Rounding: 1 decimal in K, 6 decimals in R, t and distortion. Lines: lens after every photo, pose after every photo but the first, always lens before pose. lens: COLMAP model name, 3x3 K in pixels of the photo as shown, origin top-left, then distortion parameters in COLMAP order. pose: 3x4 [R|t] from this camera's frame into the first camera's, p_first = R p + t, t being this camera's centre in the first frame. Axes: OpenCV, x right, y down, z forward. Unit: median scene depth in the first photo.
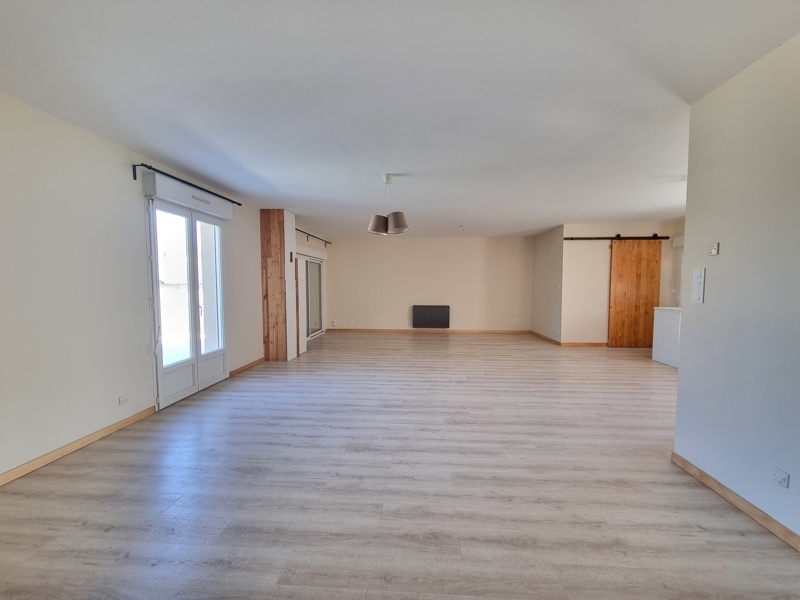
lens RADIAL K [[326.2, 0, 403.3], [0, 326.2, 302.2], [0, 0, 1]] dist [-0.001477, -0.000222]
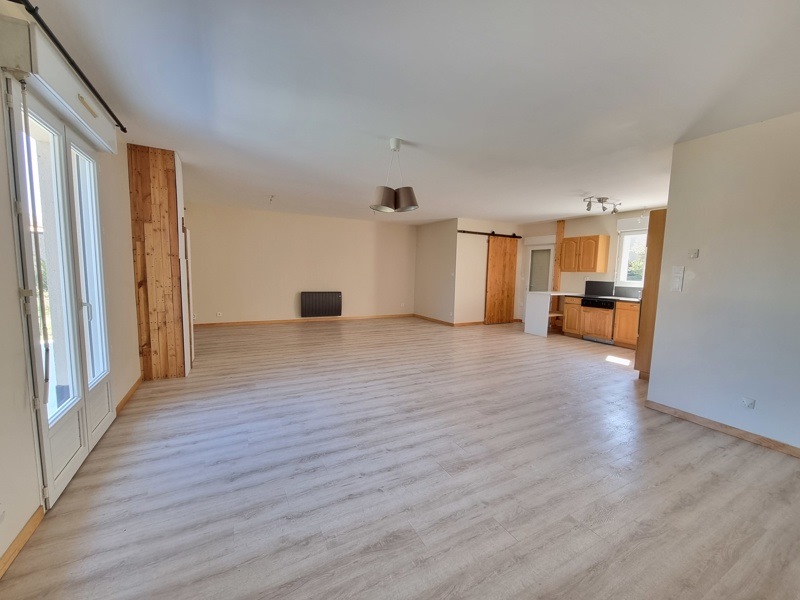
lens RADIAL K [[326.2, 0, 403.3], [0, 326.2, 302.2], [0, 0, 1]] dist [-0.001477, -0.000222]
pose [[0.846465, -0.030440, 0.531573, -0.327767], [0.003862, 0.998689, 0.051040, -0.010846], [-0.532430, -0.041150, 0.845473, 0.175080]]
